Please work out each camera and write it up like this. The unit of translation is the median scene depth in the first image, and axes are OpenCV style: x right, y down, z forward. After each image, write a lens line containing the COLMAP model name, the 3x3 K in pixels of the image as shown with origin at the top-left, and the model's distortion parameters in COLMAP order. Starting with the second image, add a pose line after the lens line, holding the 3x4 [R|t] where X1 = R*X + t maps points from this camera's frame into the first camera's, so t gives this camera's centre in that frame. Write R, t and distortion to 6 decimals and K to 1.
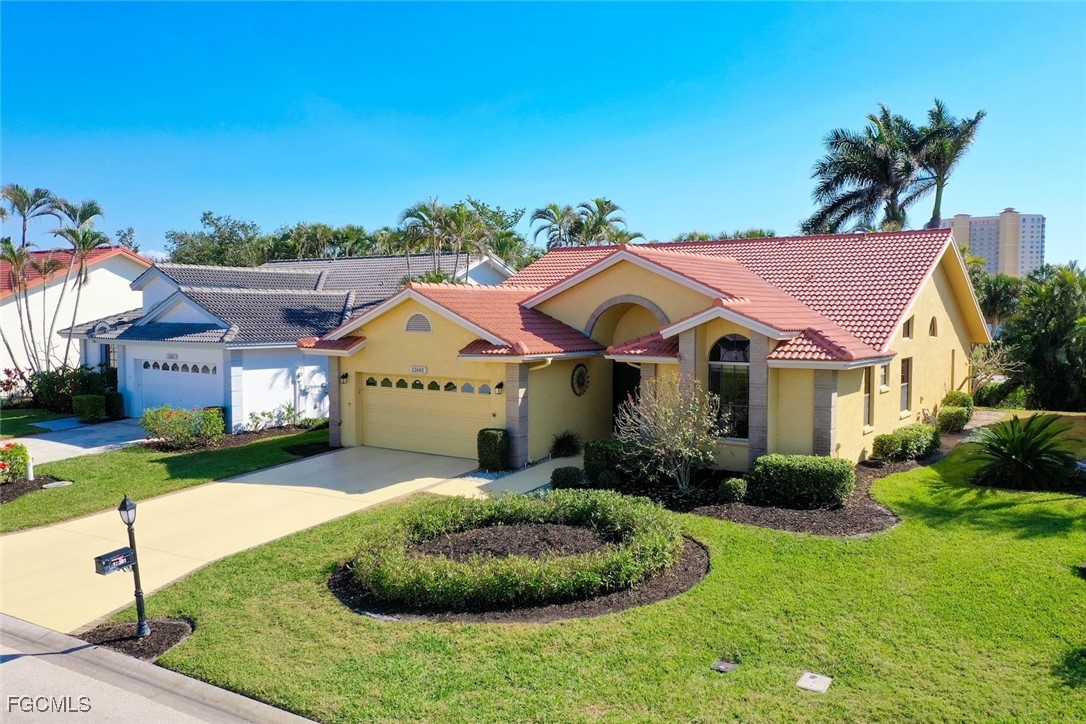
lens RADIAL K [[892.1, 0, 543.0], [0, 892.1, 362.0], [0, 0, 1]] dist [-0.006772, 0.005643]
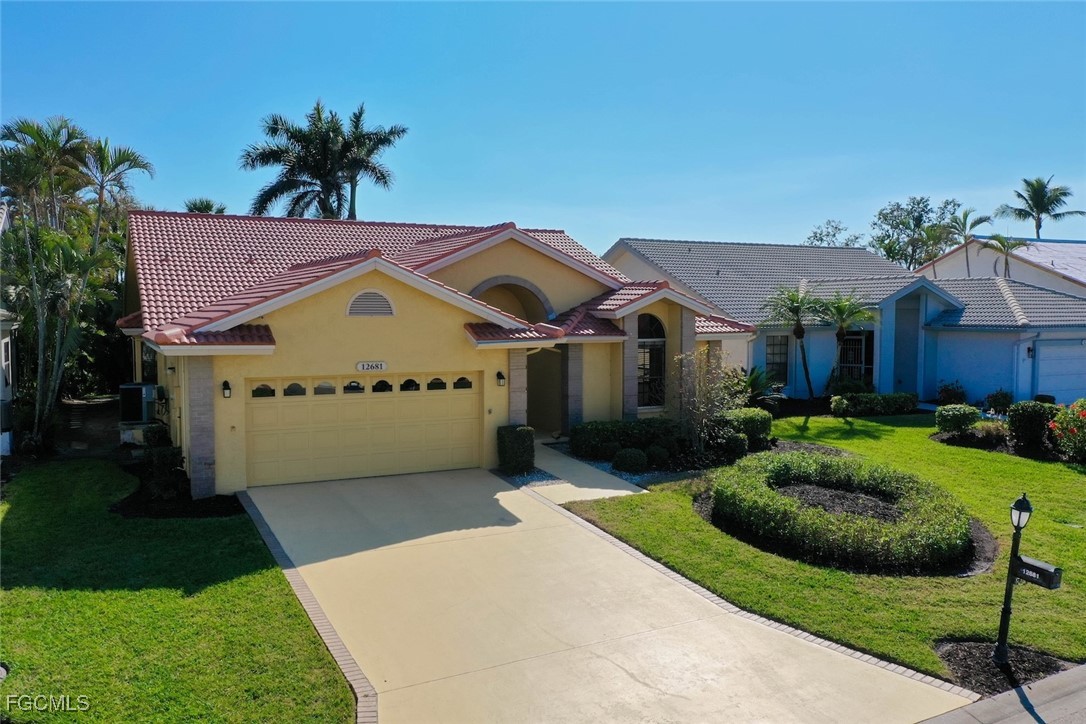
lens RADIAL K [[892.1, 0, 543.0], [0, 892.1, 362.0], [0, 0, 1]] dist [-0.006772, 0.005643]
pose [[0.468726, -0.051913, 0.881817, -0.695445], [0.050780, 0.998204, 0.031773, -0.010849], [-0.881883, 0.029886, 0.470520, 0.494683]]
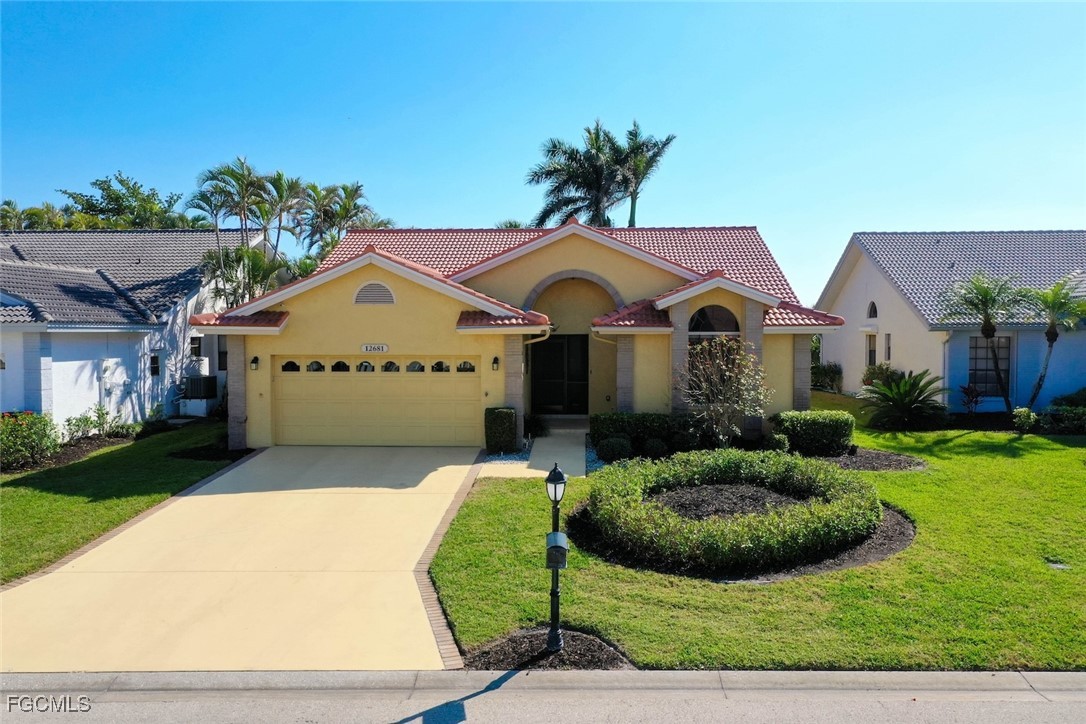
lens RADIAL K [[892.1, 0, 543.0], [0, 892.1, 362.0], [0, 0, 1]] dist [-0.006772, 0.005643]
pose [[0.848545, -0.019483, 0.528765, -0.433730], [0.030958, 0.999438, -0.012855, 0.036057], [-0.528217, 0.027278, 0.848671, 0.176860]]
